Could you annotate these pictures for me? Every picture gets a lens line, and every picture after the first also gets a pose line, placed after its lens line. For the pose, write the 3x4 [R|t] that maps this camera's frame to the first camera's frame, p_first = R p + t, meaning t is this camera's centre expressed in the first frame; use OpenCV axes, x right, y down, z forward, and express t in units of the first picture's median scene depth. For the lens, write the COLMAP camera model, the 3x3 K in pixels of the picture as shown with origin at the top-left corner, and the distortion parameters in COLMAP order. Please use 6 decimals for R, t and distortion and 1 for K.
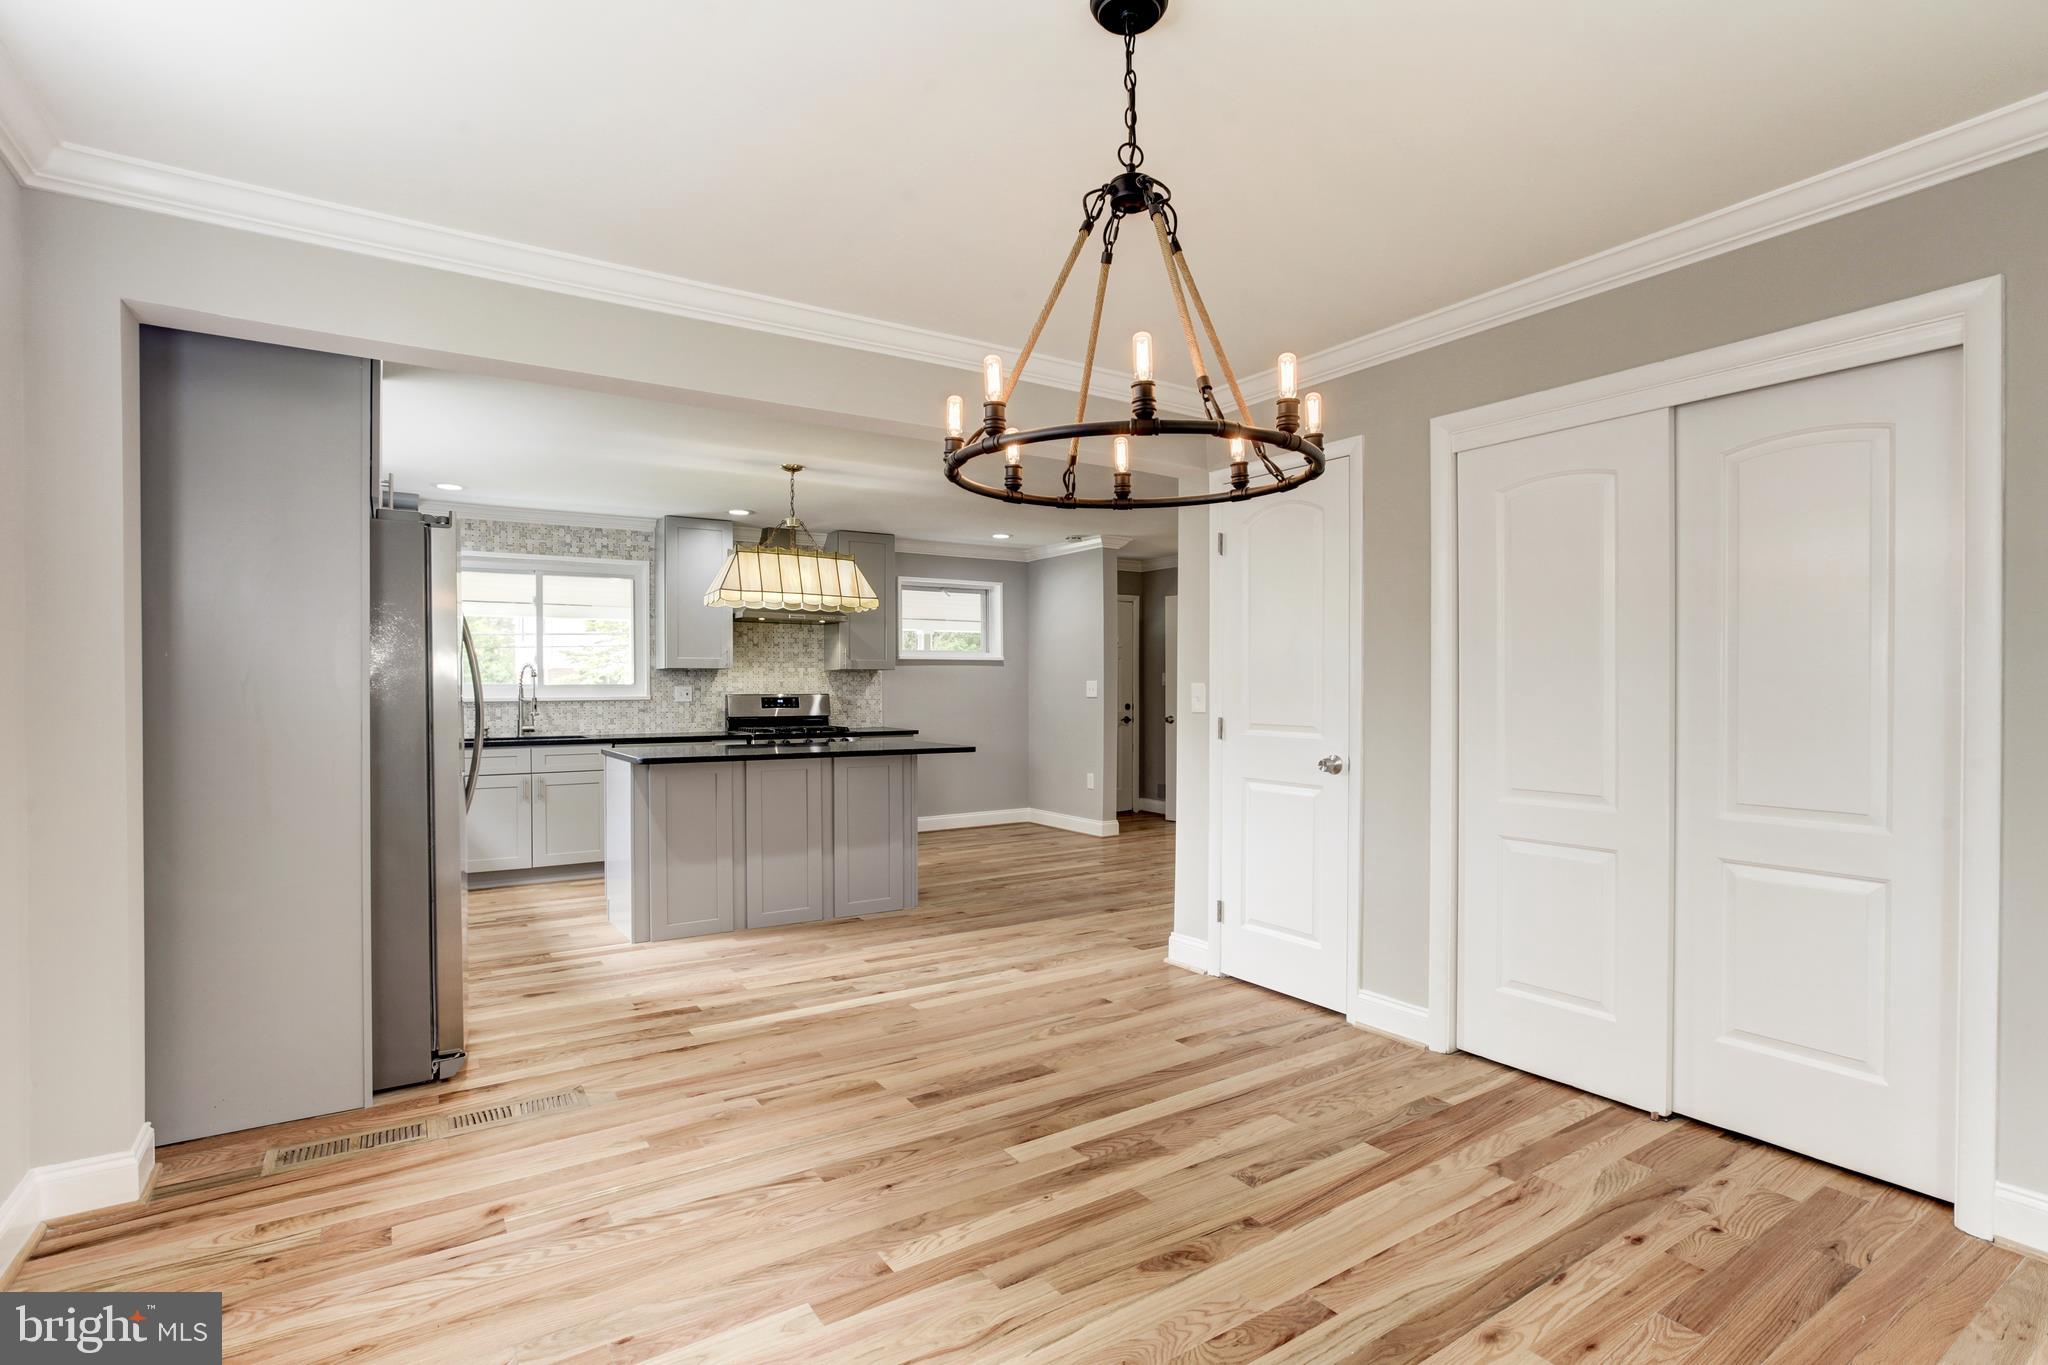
lens RADIAL K [[850.8, 0, 952.2], [0, 850.8, 688.9], [0, 0, 1]] dist [-0.017451, 0.000000]
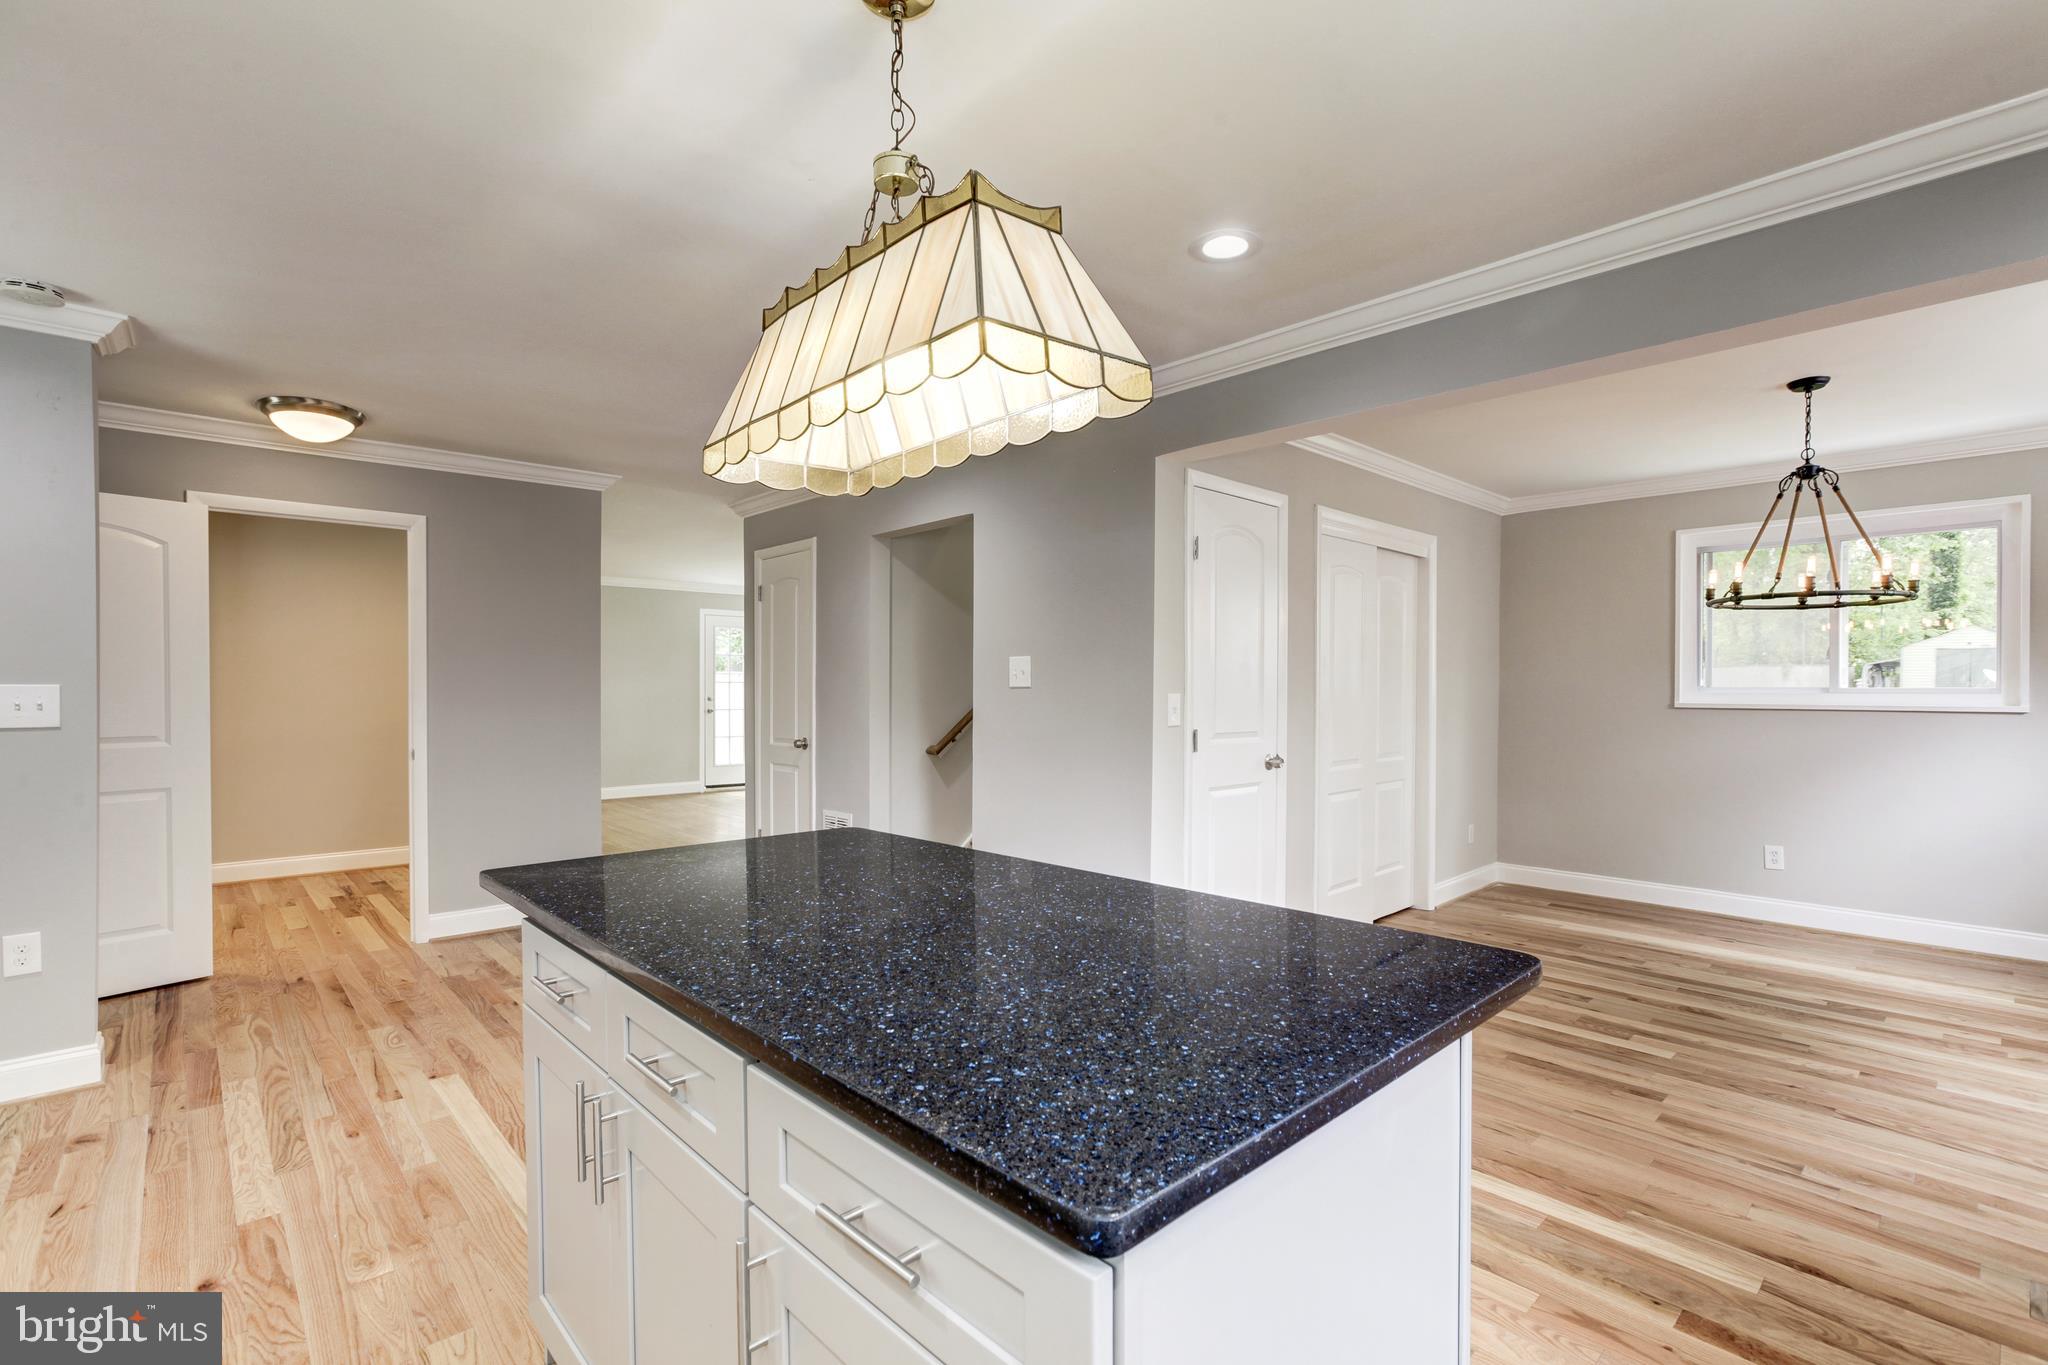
lens RADIAL K [[970.3, 0, 1029.5], [0, 970.3, 707.7], [0, 0, 1]] dist [-0.058290, 0.019279]
pose [[-0.180015, -0.018106, 0.983497, -0.435210], [0.002781, 0.999817, 0.018915, -0.007477], [-0.983660, 0.006140, -0.179931, 0.826603]]
